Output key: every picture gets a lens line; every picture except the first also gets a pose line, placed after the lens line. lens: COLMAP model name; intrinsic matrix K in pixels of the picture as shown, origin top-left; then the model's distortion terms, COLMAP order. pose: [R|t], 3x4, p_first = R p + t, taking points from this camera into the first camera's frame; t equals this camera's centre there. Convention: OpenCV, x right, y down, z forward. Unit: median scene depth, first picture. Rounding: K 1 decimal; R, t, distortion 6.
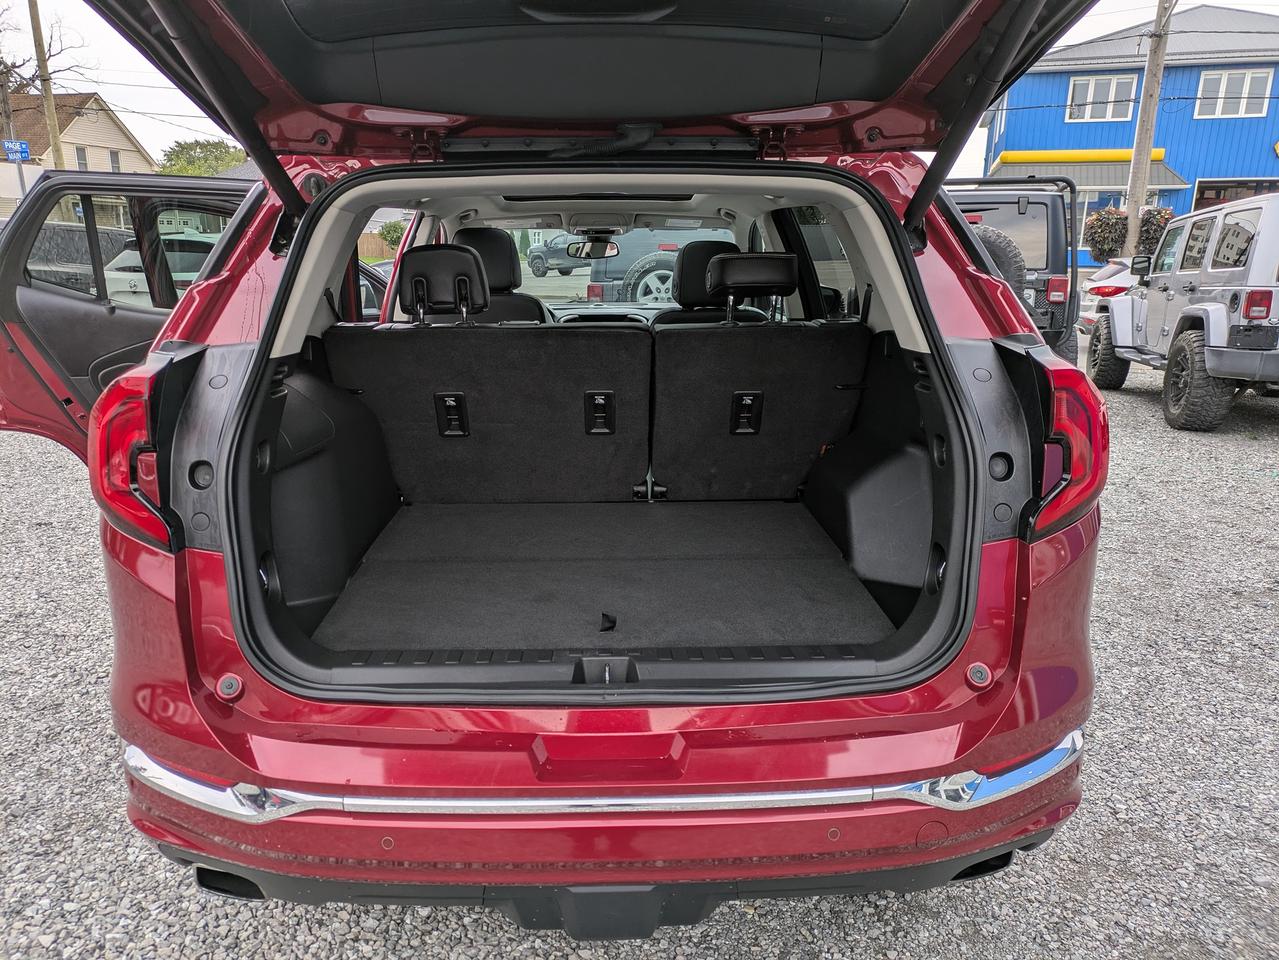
lens RADIAL K [[964.5, 0, 609.4], [0, 964.5, 478.1], [0, 0, 1]] dist [0.023740, -0.007885]
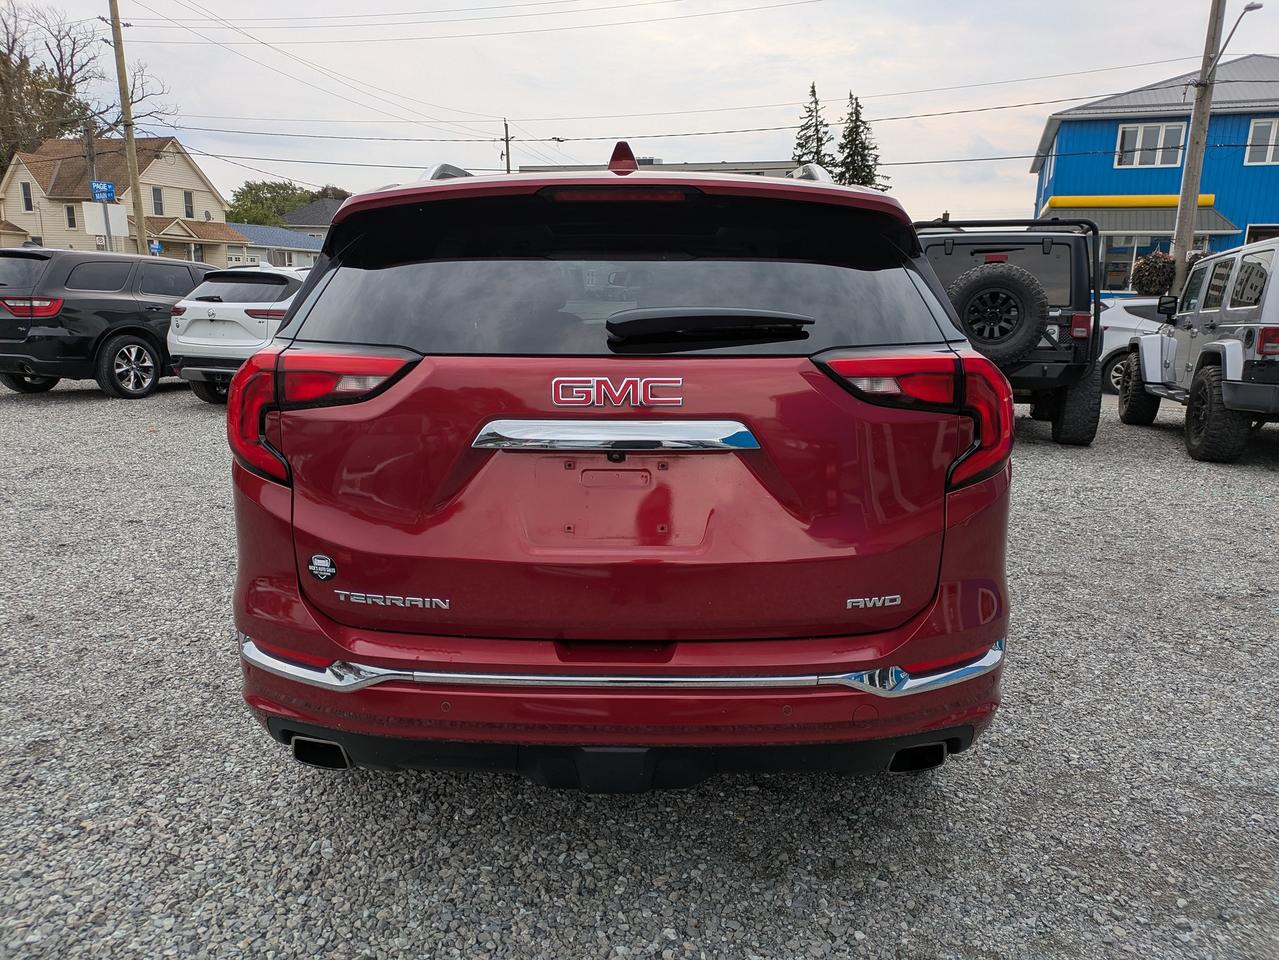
lens RADIAL K [[964.5, 0, 630.5], [0, 964.5, 476.6], [0, 0, 1]] dist [0.023740, -0.007885]
pose [[0.999416, 0.014357, -0.031017, 0.020931], [-0.015640, 0.999015, -0.041524, 0.040502], [0.030390, 0.041985, 0.998656, -0.112031]]
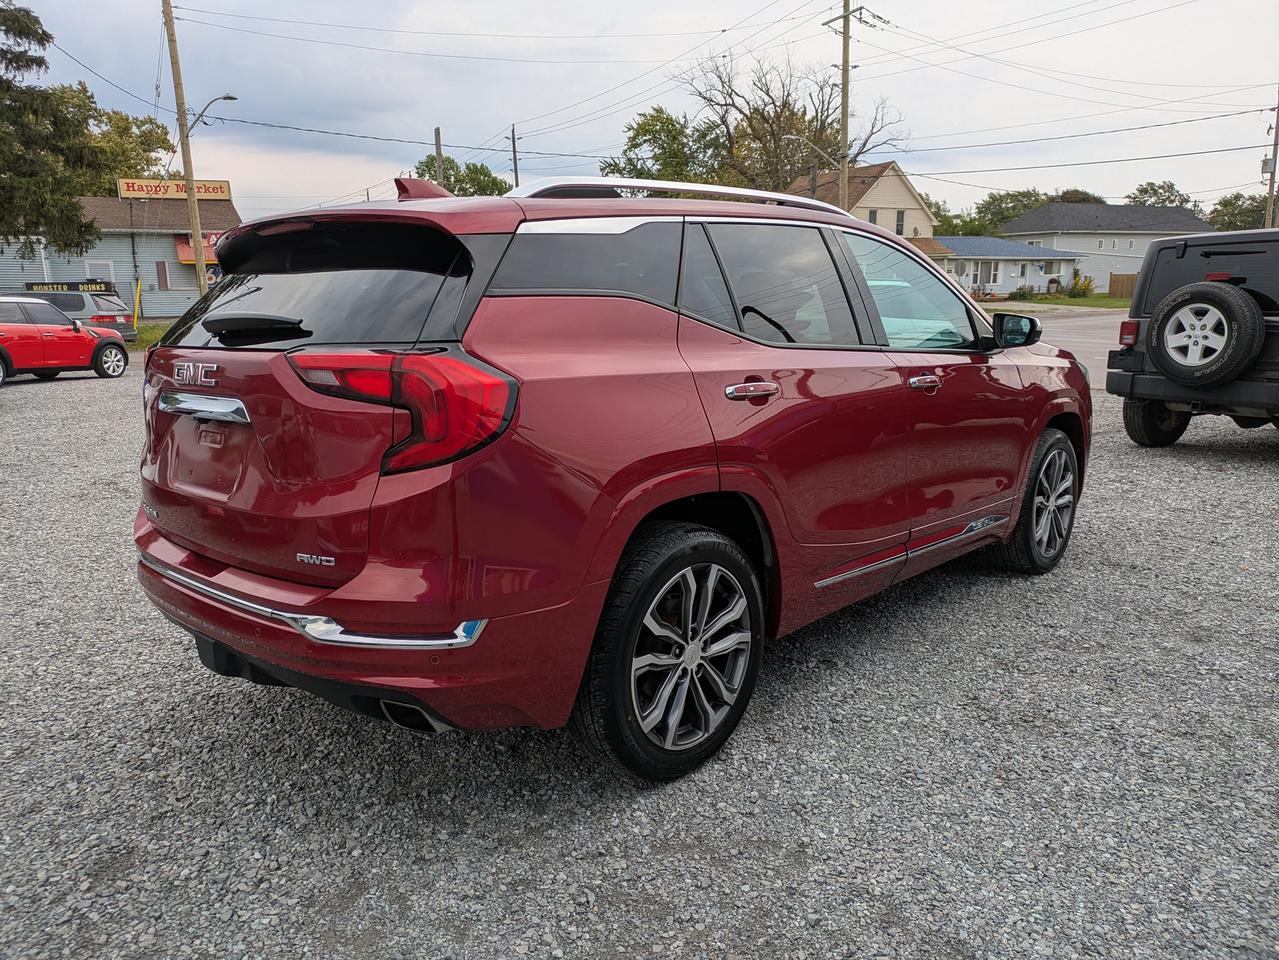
lens RADIAL K [[964.5, 0, 640.5], [0, 964.5, 488.0], [0, 0, 1]] dist [0.023740, -0.007885]
pose [[0.707328, 0.117434, -0.697063, 0.681066], [-0.142542, 0.989543, 0.022067, -0.002461], [0.692365, 0.083752, 0.716671, 0.102501]]
